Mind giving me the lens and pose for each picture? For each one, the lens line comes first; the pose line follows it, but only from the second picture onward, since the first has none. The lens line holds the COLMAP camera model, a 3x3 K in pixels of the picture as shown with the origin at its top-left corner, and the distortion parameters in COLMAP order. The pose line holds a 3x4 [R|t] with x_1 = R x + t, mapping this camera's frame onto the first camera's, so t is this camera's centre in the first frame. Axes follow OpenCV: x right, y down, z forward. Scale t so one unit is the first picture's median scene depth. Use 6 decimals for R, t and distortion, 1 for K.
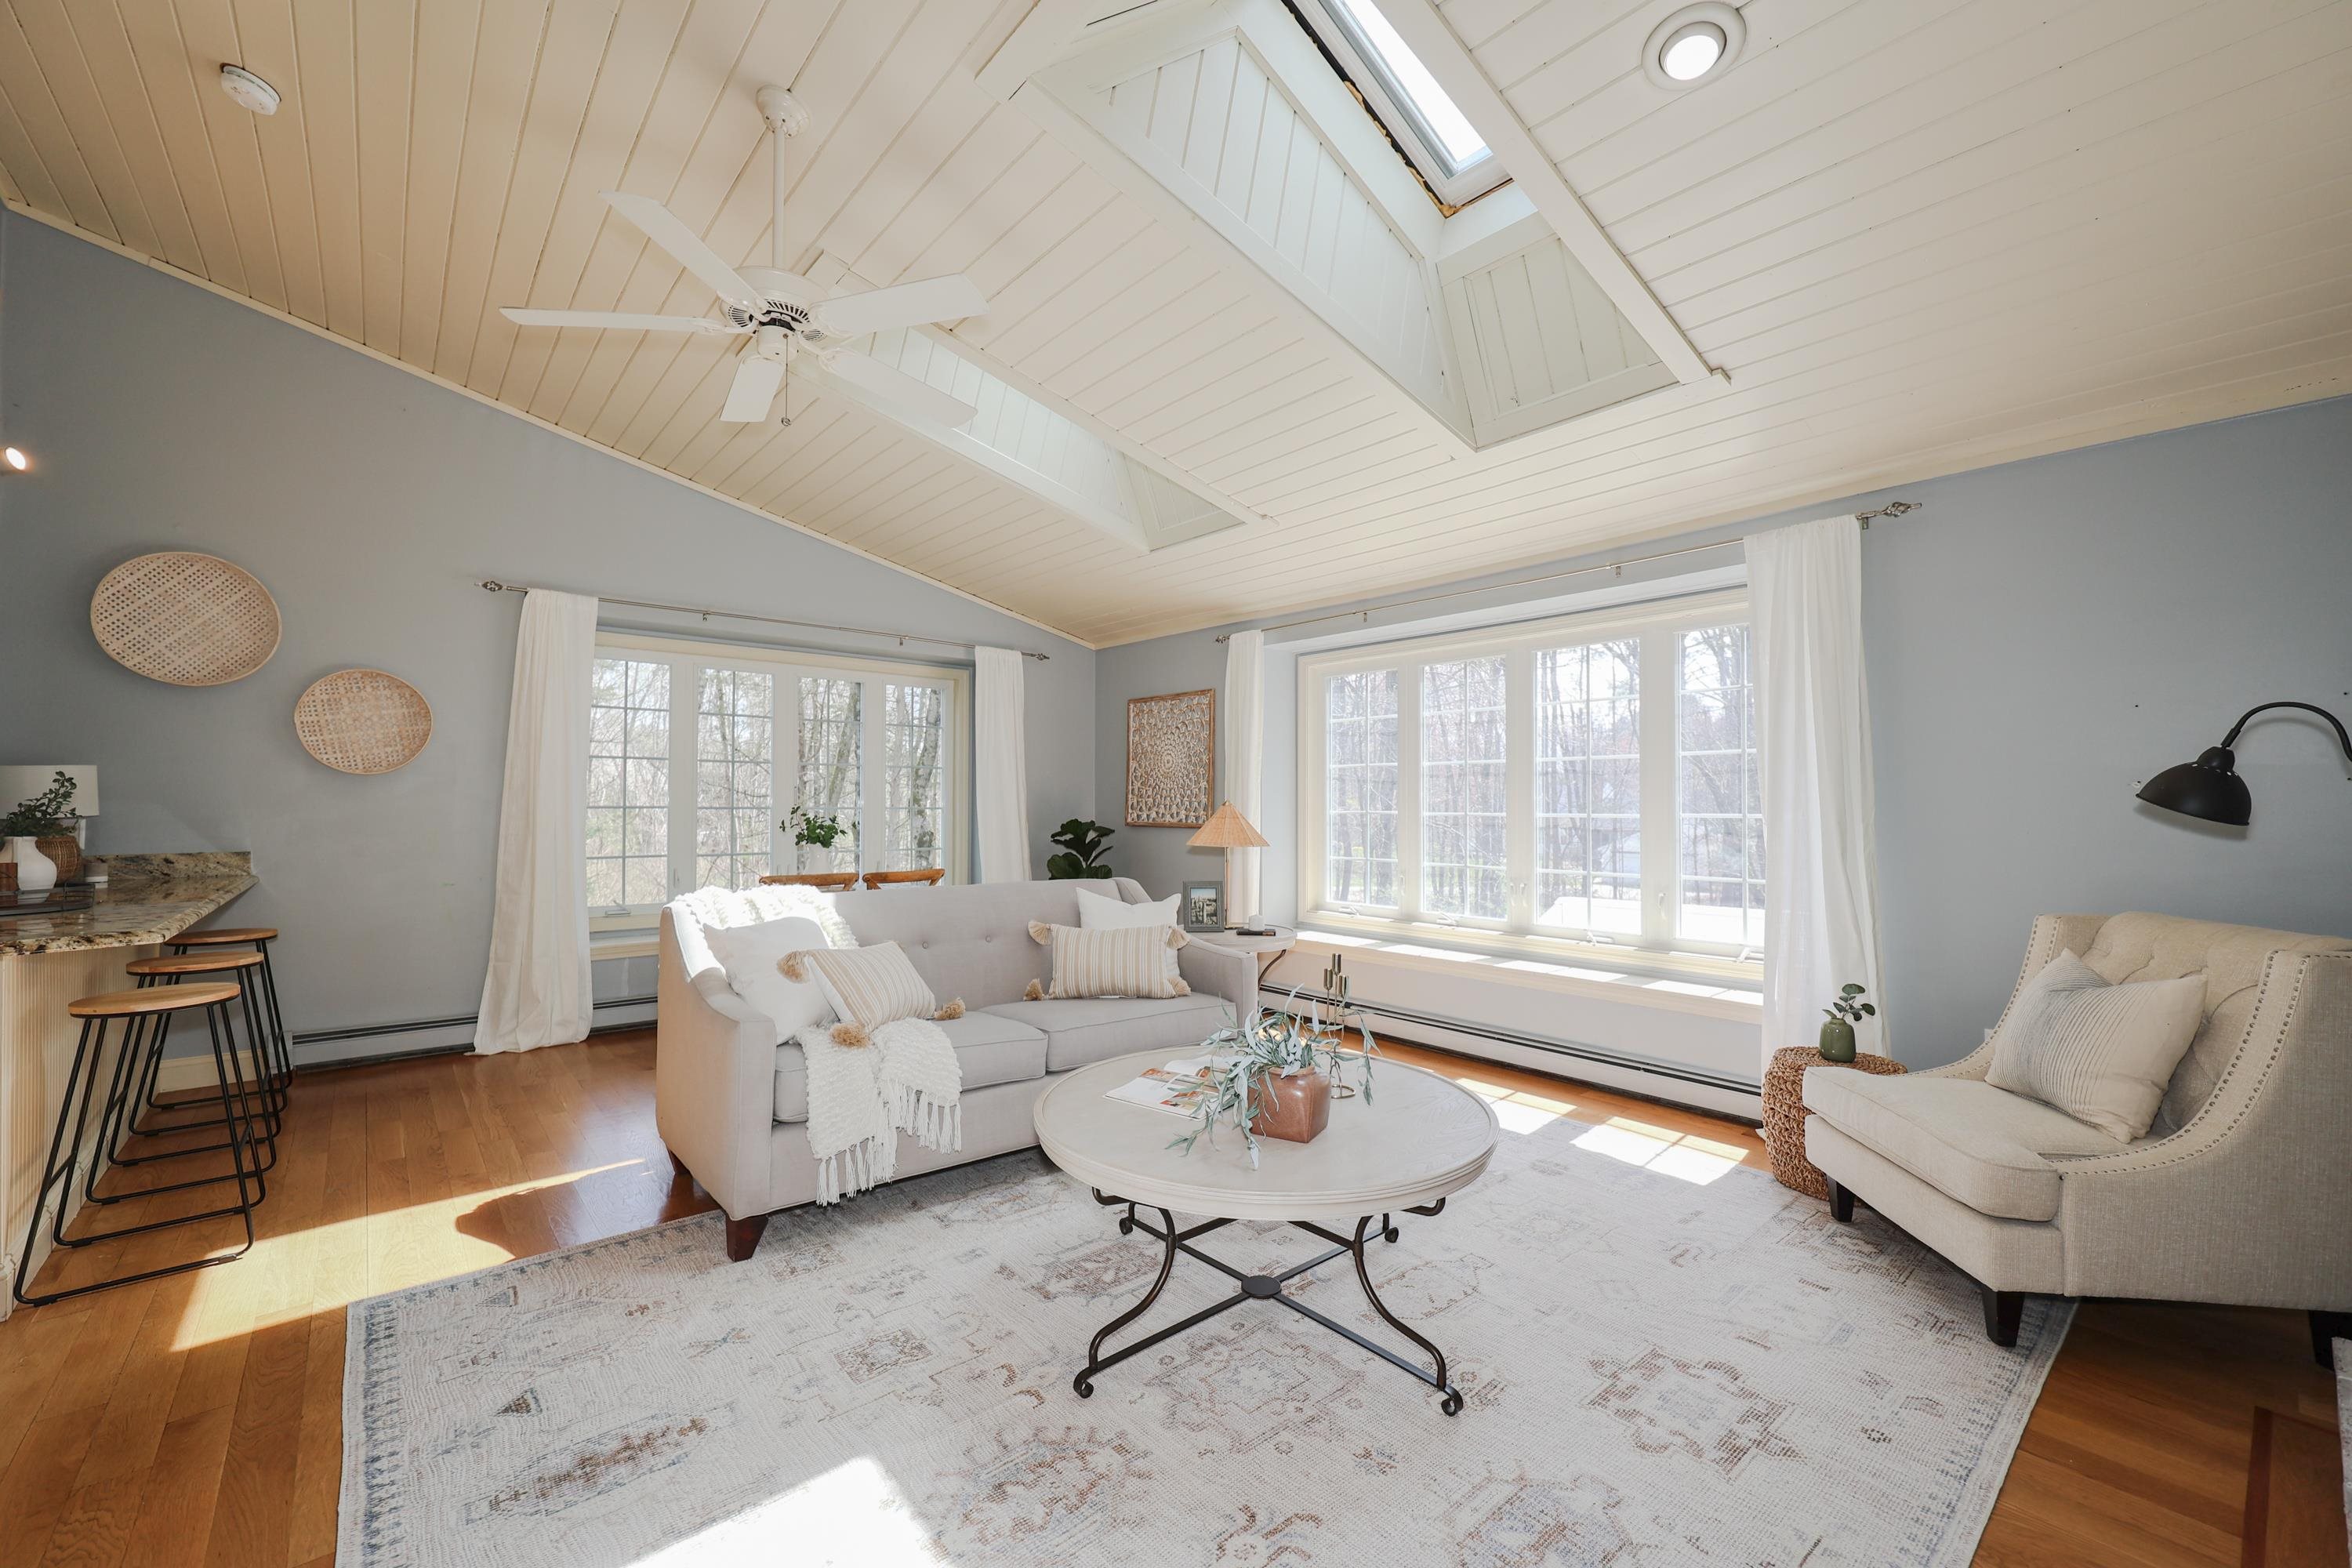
lens RADIAL K [[967.8, 0, 1176.3], [0, 967.8, 791.4], [0, 0, 1]] dist [0.001463, 0.000327]
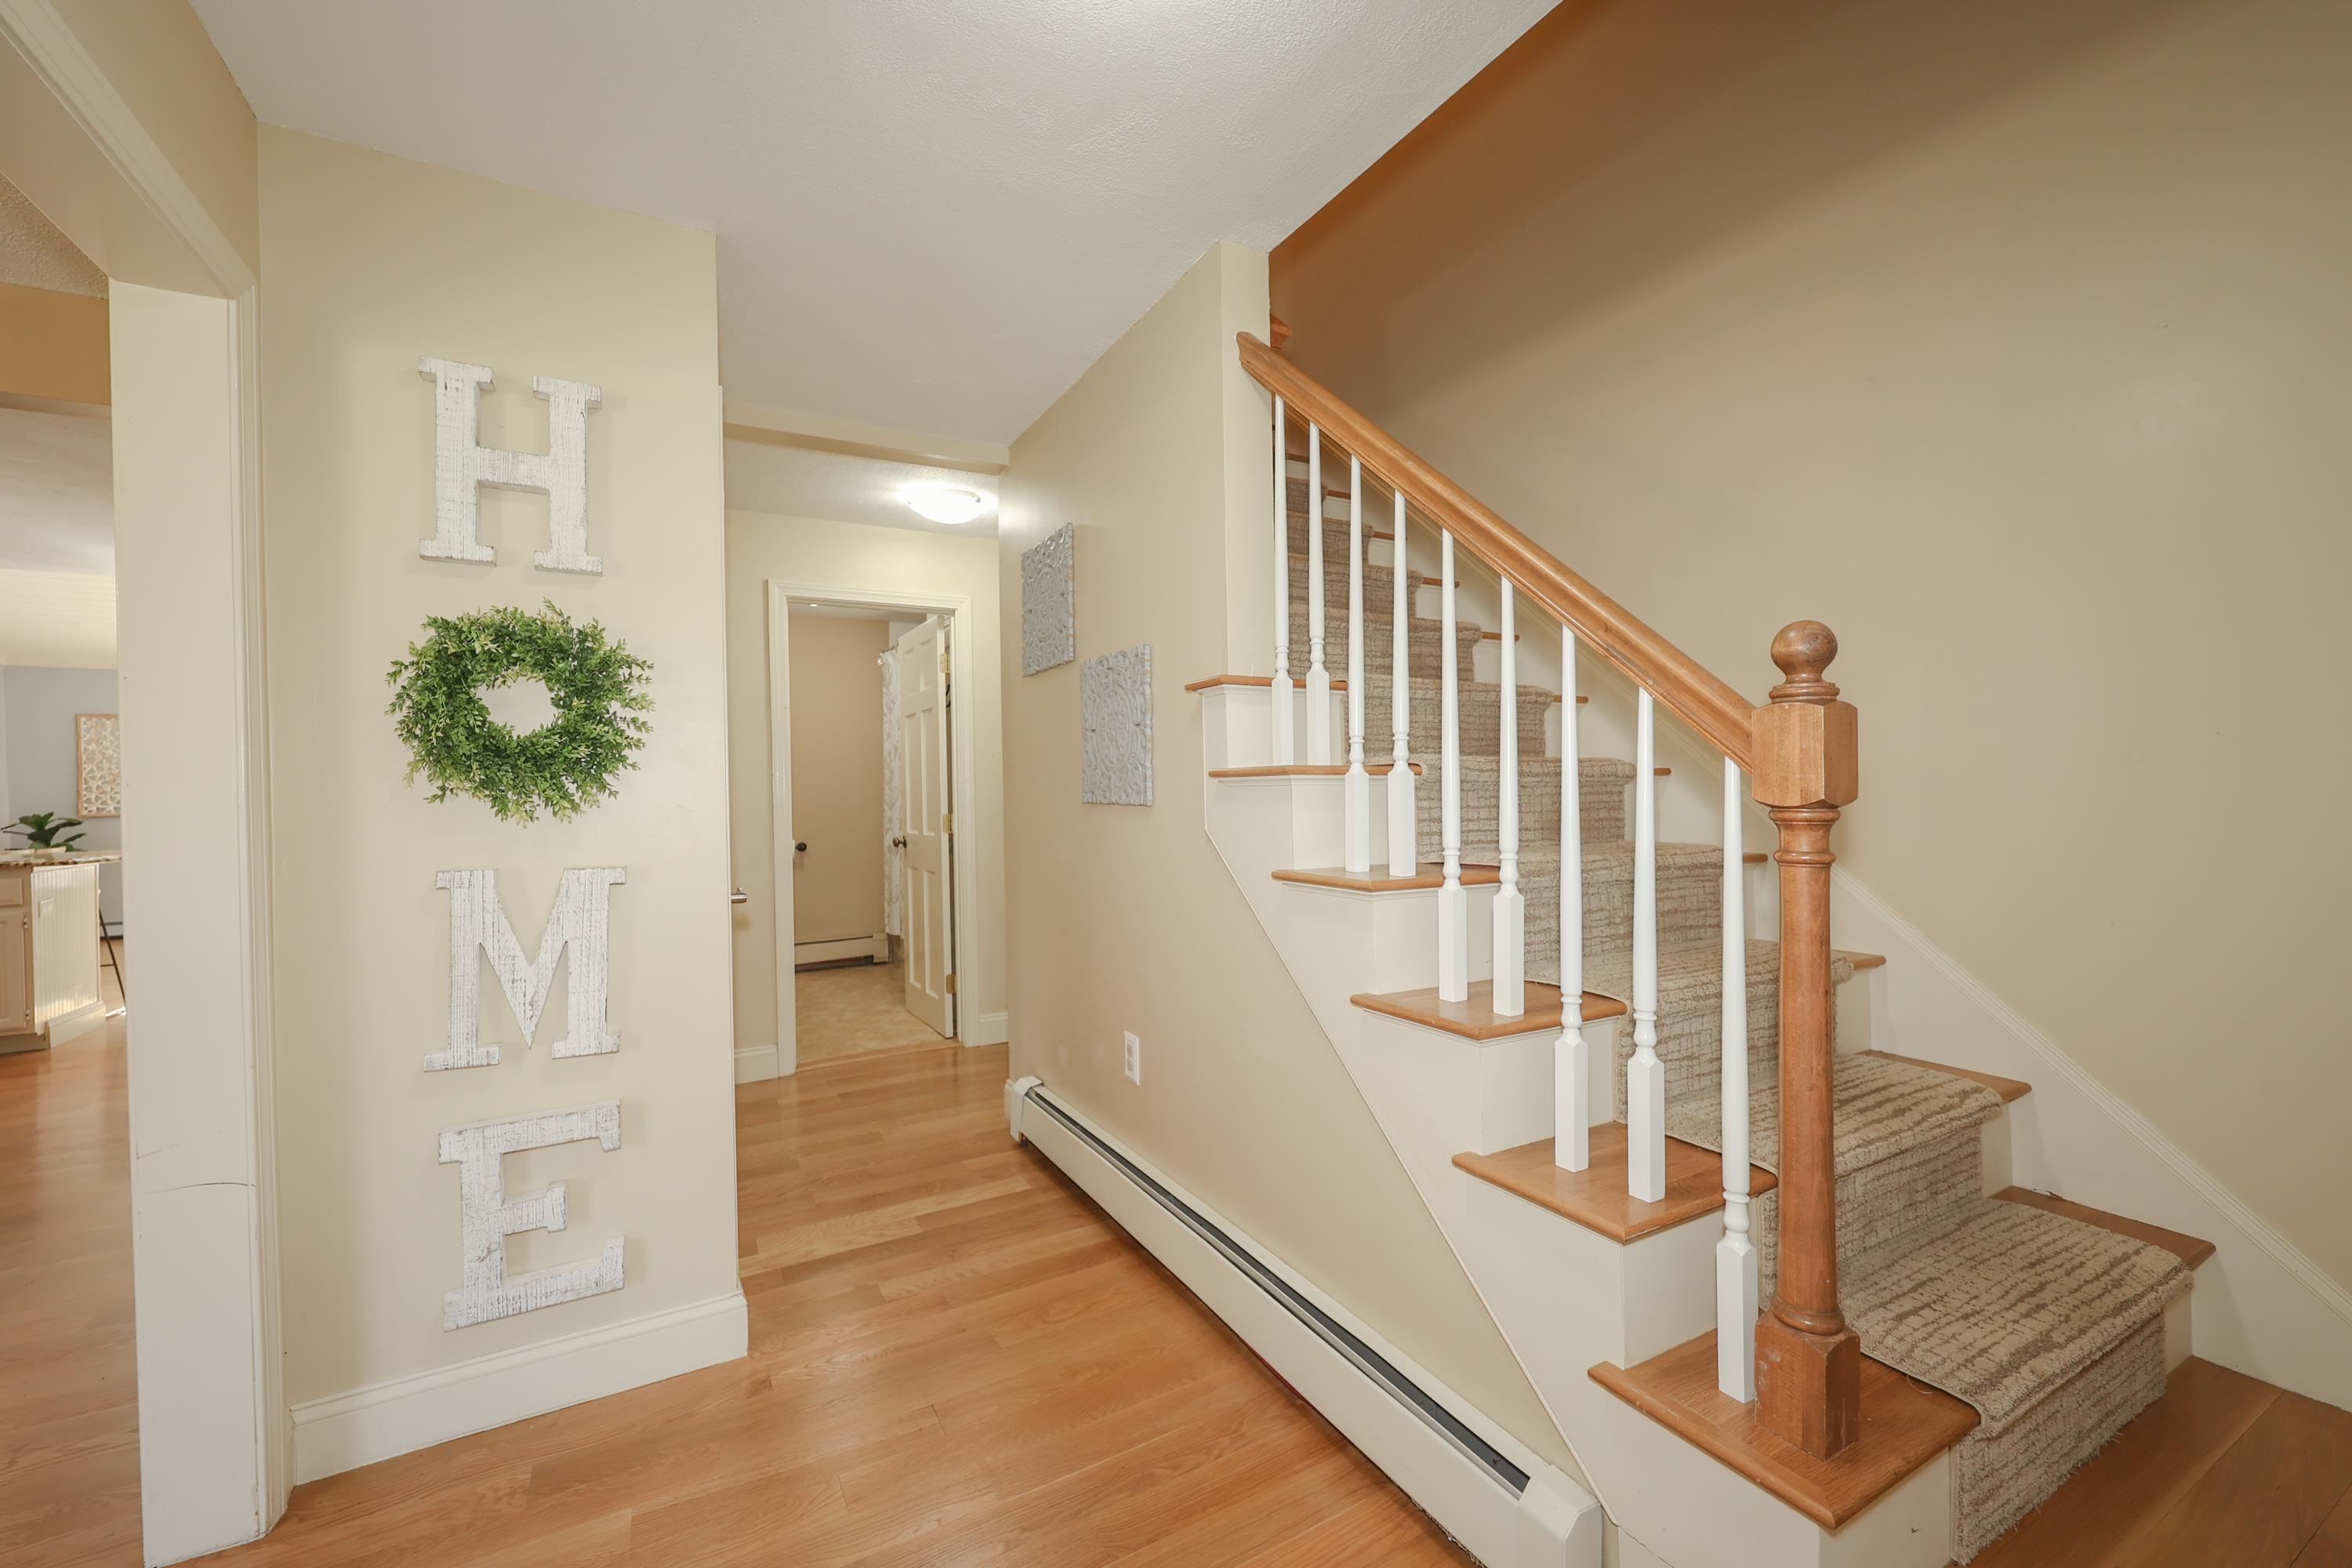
lens RADIAL K [[967.8, 0, 1176.3], [0, 967.8, 791.4], [0, 0, 1]] dist [0.001463, 0.000327]
pose [[0.212415, -0.010109, 0.977127, -1.007184], [0.001889, 0.999949, 0.009934, -0.006635], [-0.977178, -0.000265, 0.212424, -0.658213]]
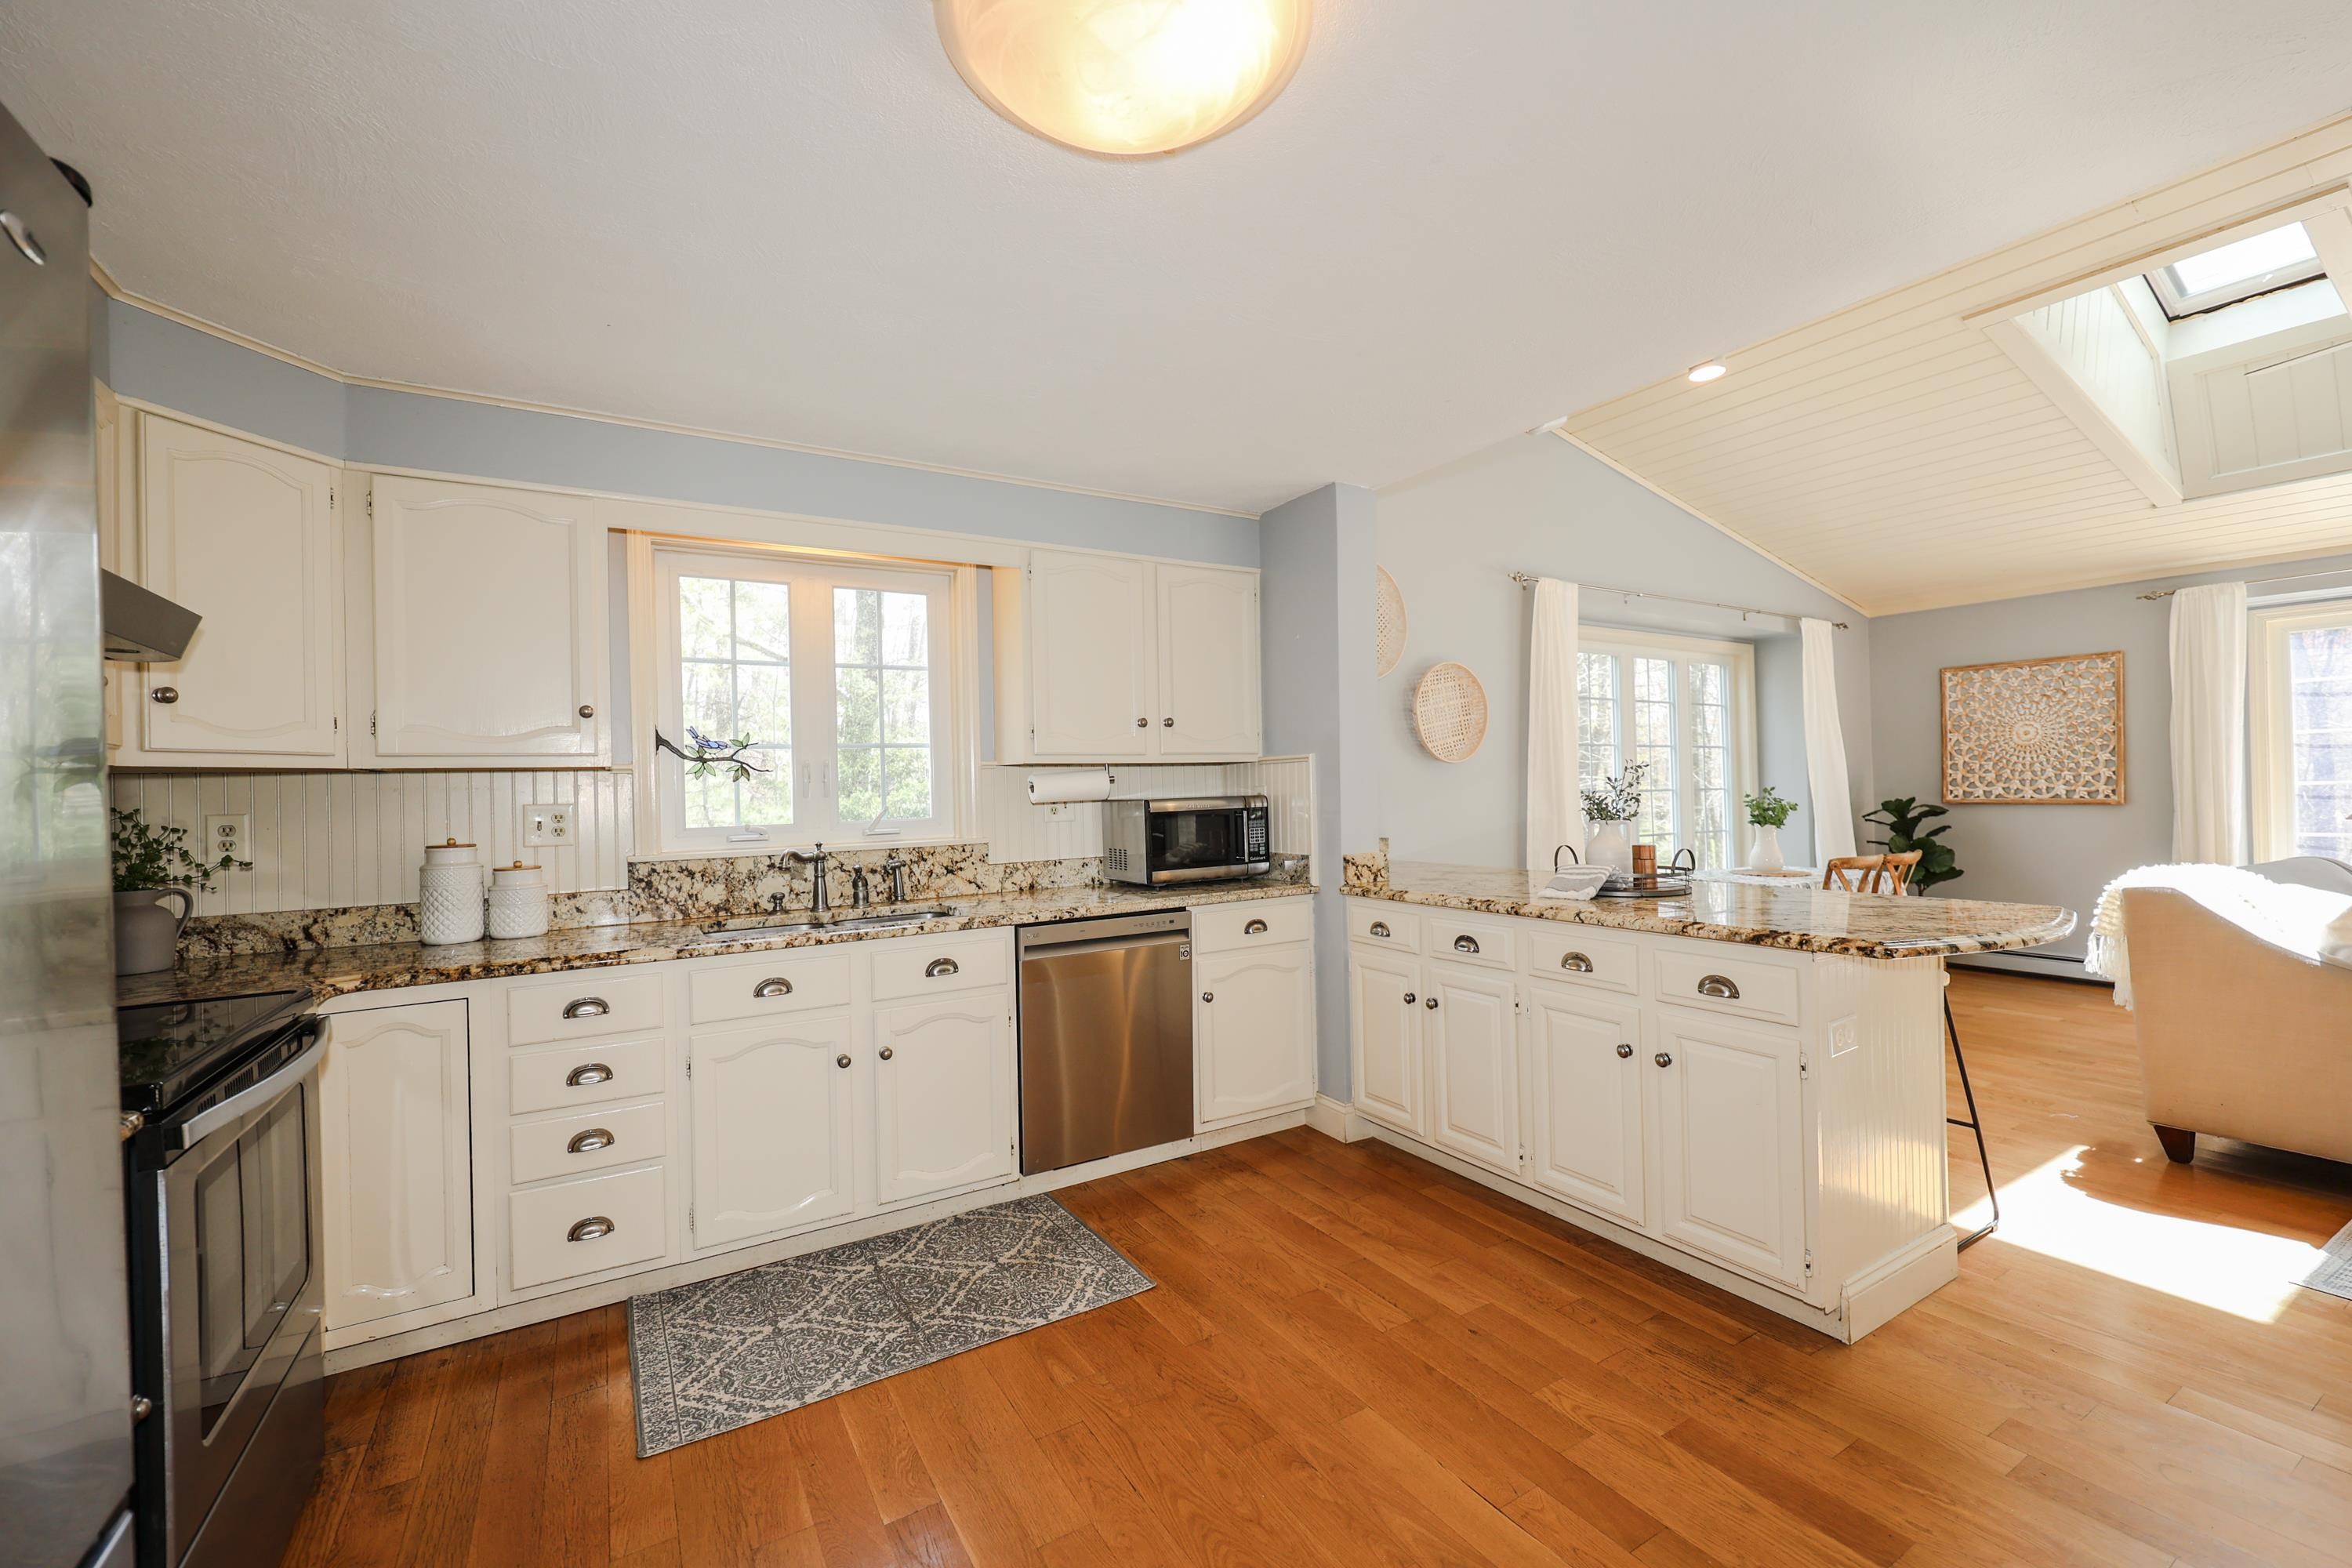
lens RADIAL K [[967.8, 0, 1176.3], [0, 967.8, 791.4], [0, 0, 1]] dist [0.001463, 0.000327]
pose [[0.984870, -0.018560, -0.172298, -0.653043], [0.021416, 0.999662, 0.014732, -0.005765], [0.171967, -0.018199, 0.984935, -0.058556]]
